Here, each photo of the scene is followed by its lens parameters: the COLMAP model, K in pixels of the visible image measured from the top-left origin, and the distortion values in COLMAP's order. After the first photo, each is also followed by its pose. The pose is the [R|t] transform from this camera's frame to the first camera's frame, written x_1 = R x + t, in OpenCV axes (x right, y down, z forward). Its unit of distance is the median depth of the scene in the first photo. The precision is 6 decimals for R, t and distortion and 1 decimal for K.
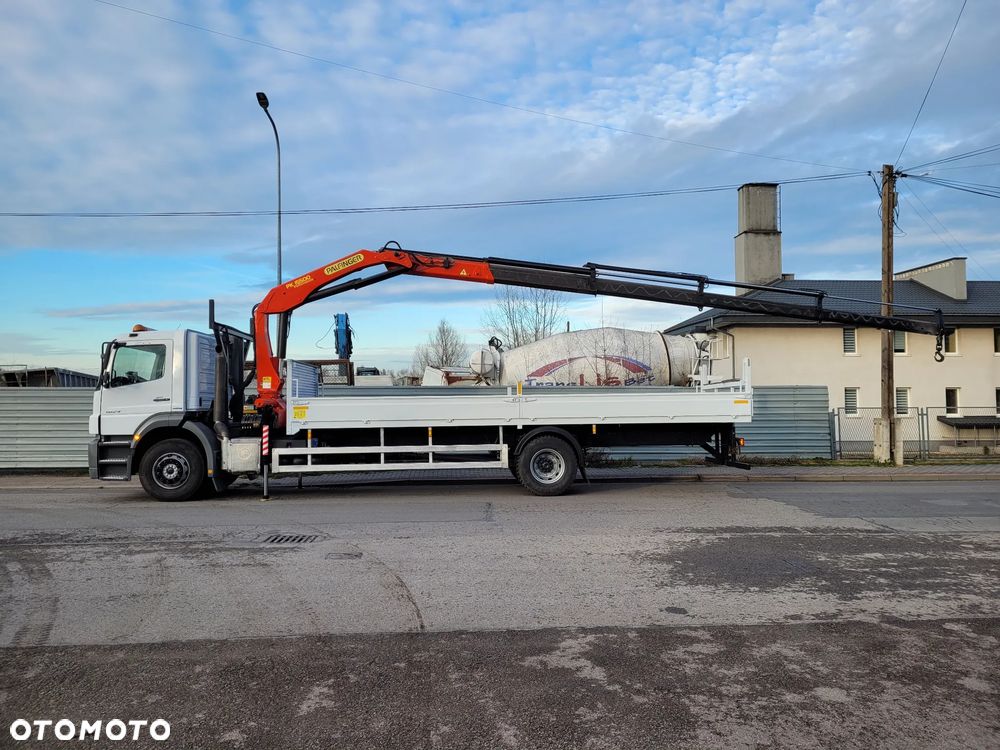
lens RADIAL K [[748.0, 0, 493.9], [0, 748.0, 367.5], [0, 0, 1]] dist [0.039468, -0.012617]
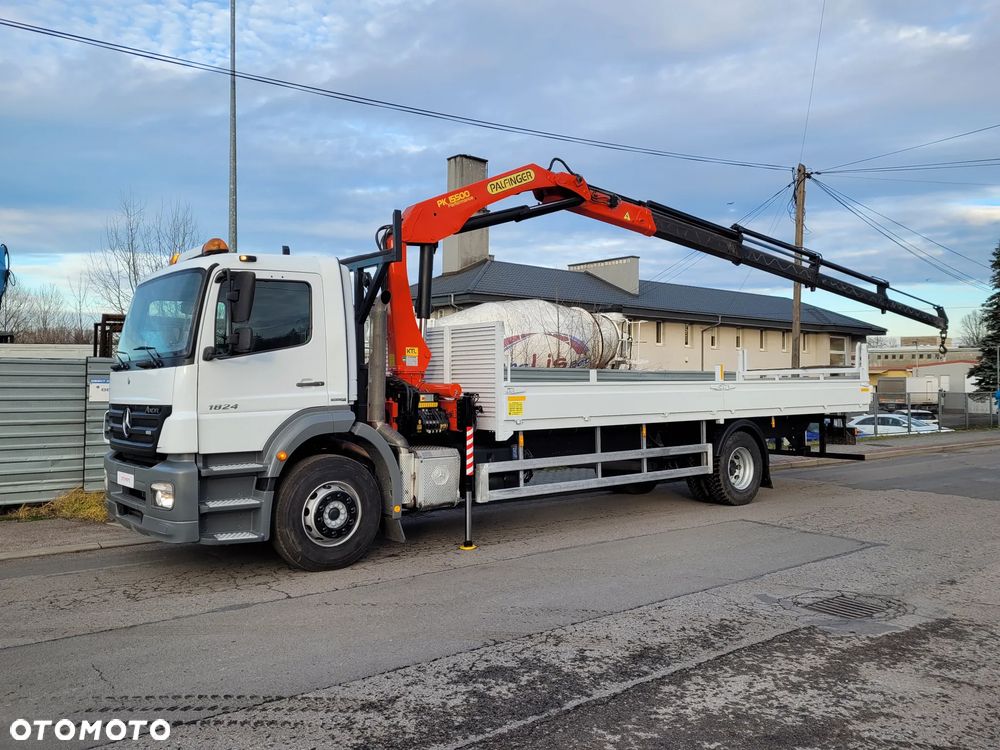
lens RADIAL K [[803.8, 0, 501.7], [0, 803.8, 362.2], [0, 0, 1]] dist [0.041044, -0.024113]
pose [[0.803570, 0.023494, 0.594747, -0.663402], [-0.036004, 0.999310, 0.009169, 0.016979], [-0.594120, -0.028781, 0.803861, 0.450194]]
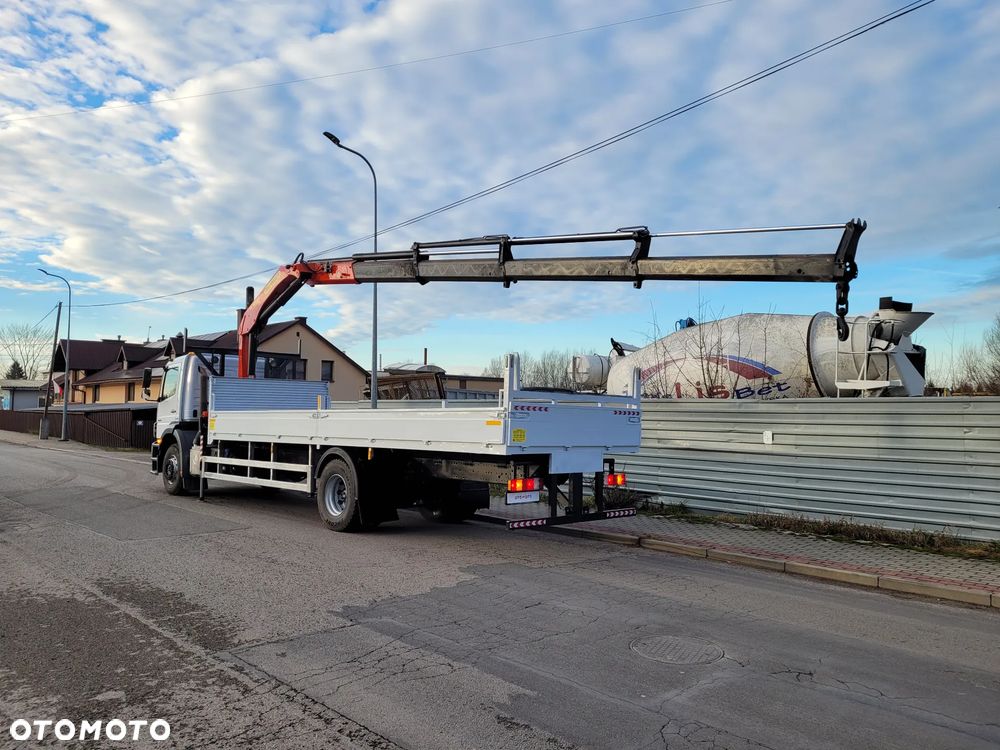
lens RADIAL K [[793.8, 0, 492.8], [0, 793.8, 375.7], [0, 0, 1]] dist [-0.027838, 0.011523]
pose [[0.642641, -0.025268, -0.765750, 0.875146], [0.022333, 0.999649, -0.014244, 0.014025], [0.765842, -0.007948, 0.642980, 0.559790]]
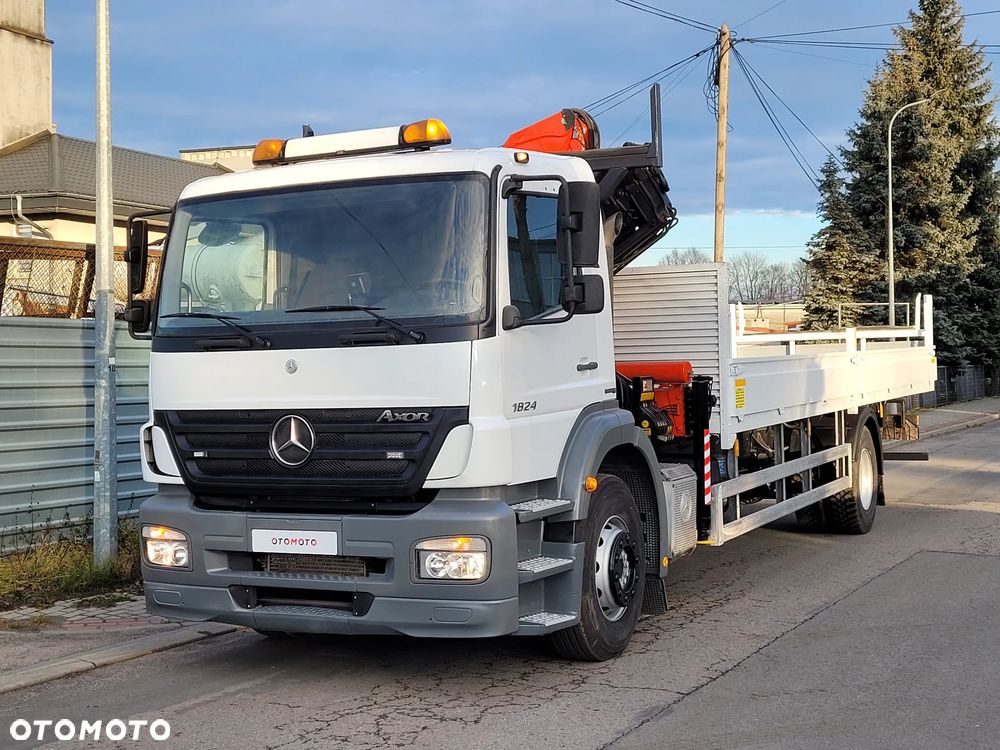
lens RADIAL K [[1407.1, 0, 555.5], [0, 1407.1, 342.2], [0, 0, 1]] dist [0.071031, 0.000000]
pose [[0.464188, 0.007568, 0.885704, -0.978101], [-0.031081, 0.999487, 0.007749, 0.027731], [-0.885191, -0.031126, 0.464185, 0.715646]]
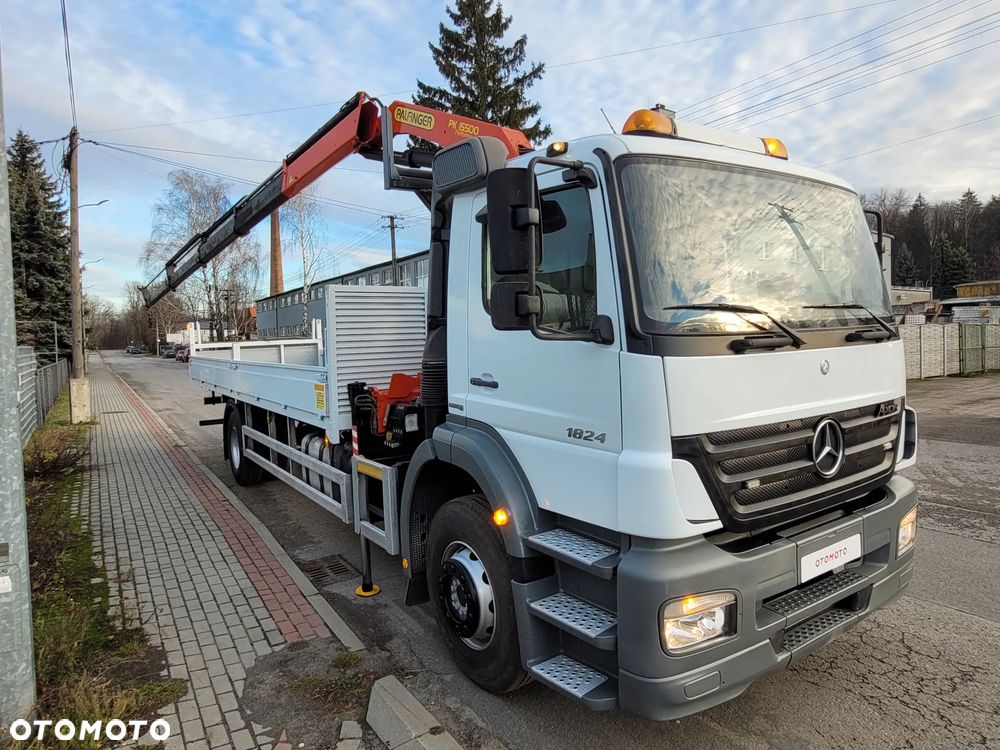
lens RADIAL K [[606.6, 0, 506.1], [0, 606.6, 355.8], [0, 0, 1]] dist [0.000999, 0.009363]
pose [[-0.531076, -0.006908, 0.847296, -0.662319], [-0.009969, 0.999948, 0.001904, 0.040271], [-0.847266, -0.007435, -0.531118, 1.285986]]
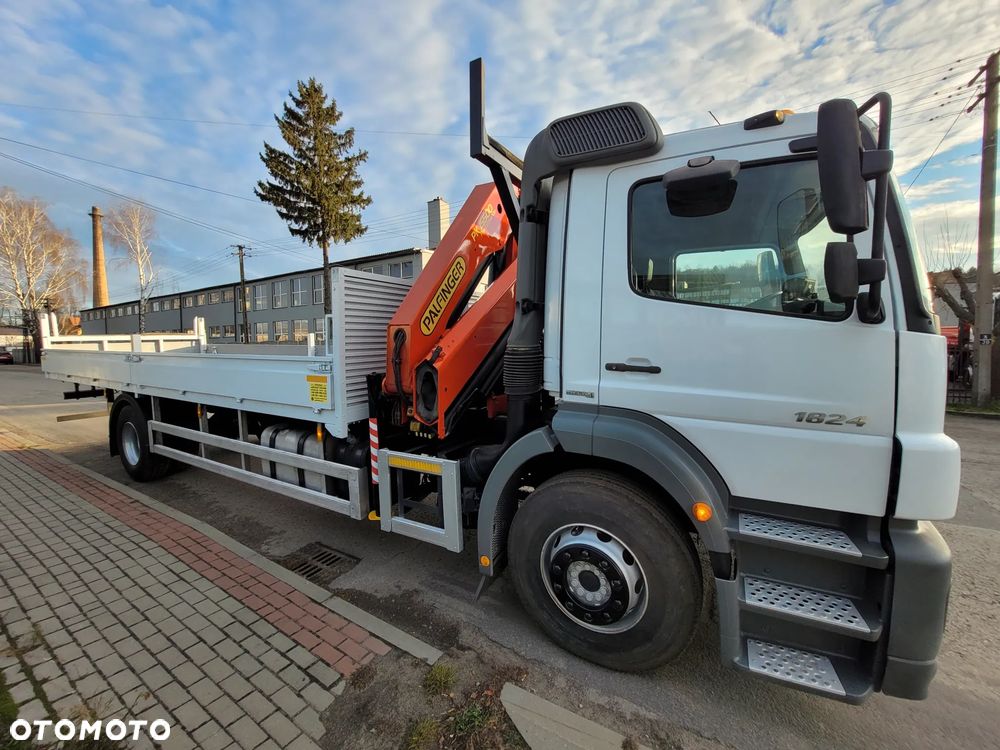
lens RADIAL K [[377.6, 0, 494.8], [0, 377.6, 364.6], [0, 0, 1]] dist [-0.001488, 0.000163]
pose [[-0.843610, -0.019724, 0.536594, -0.470225], [-0.013414, 0.999787, 0.015660, 0.049461], [-0.536789, 0.006013, -0.843695, 1.316107]]
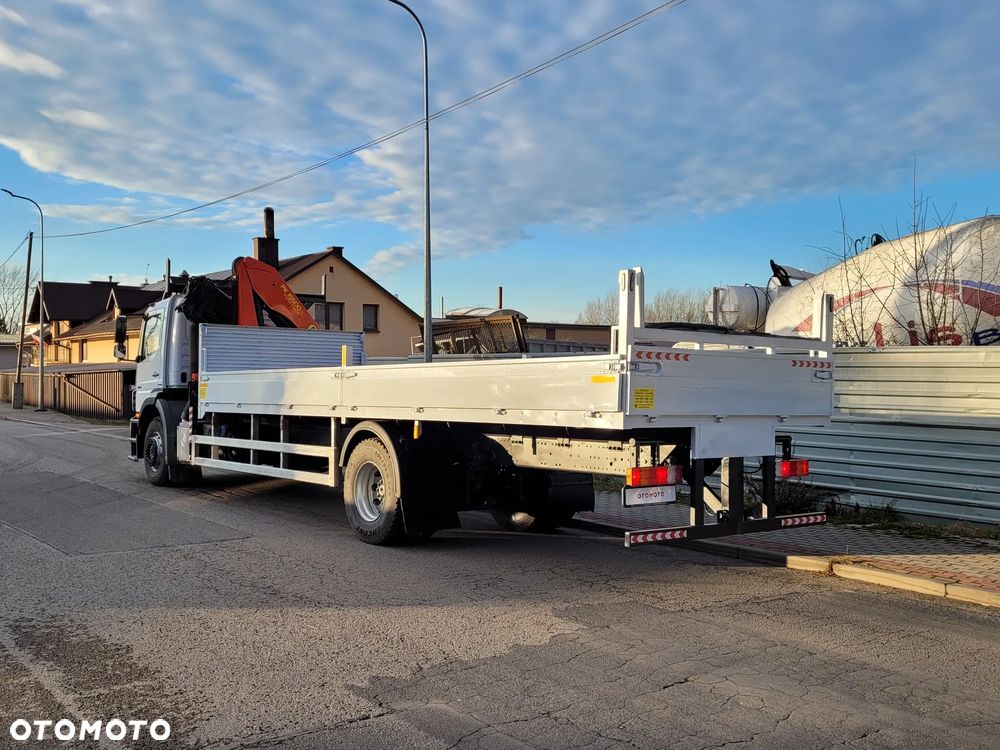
lens RADIAL K [[976.7, 0, 490.4], [0, 976.7, 341.0], [0, 0, 1]] dist [0.101590, 0.000000]
pose [[0.566399, -0.027863, -0.823660, 0.749131], [0.033239, 0.999387, -0.010951, 0.028217], [0.823460, -0.021175, 0.566979, 0.650223]]
